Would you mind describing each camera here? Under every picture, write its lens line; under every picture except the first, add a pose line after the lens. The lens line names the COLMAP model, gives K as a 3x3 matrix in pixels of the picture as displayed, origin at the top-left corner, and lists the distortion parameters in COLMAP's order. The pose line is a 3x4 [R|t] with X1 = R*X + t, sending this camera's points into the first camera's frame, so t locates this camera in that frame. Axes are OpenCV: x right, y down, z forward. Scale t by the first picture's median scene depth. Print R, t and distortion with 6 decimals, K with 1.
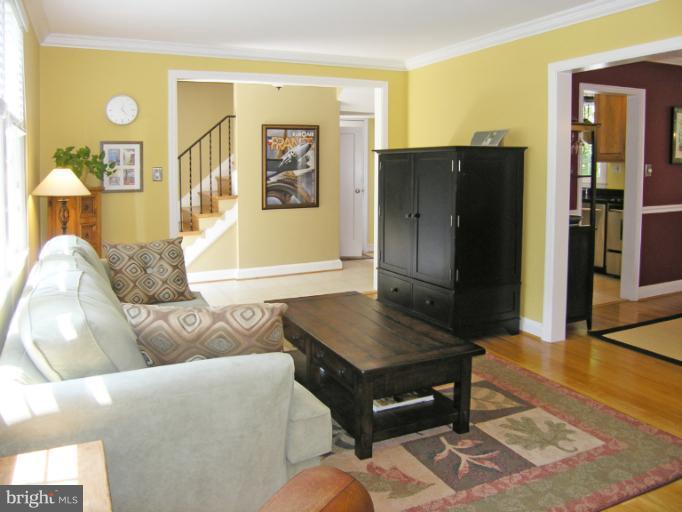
lens RADIAL K [[573.2, 0, 339.7], [0, 573.2, 198.9], [0, 0, 1]] dist [-0.066125, 0.000632]
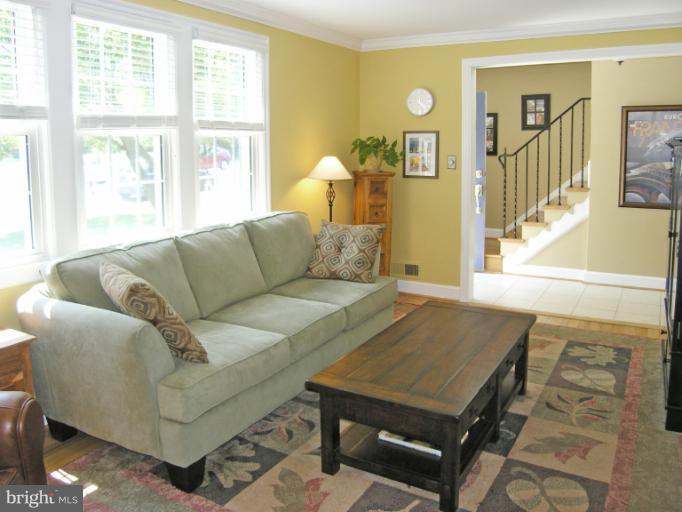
lens RADIAL K [[573.2, 0, 339.7], [0, 573.2, 198.9], [0, 0, 1]] dist [-0.066125, 0.000632]
pose [[0.578089, 0.086122, -0.811416, 0.308664], [-0.053910, 0.996273, 0.067335, -0.027584], [0.814191, 0.004818, 0.580577, 0.177748]]
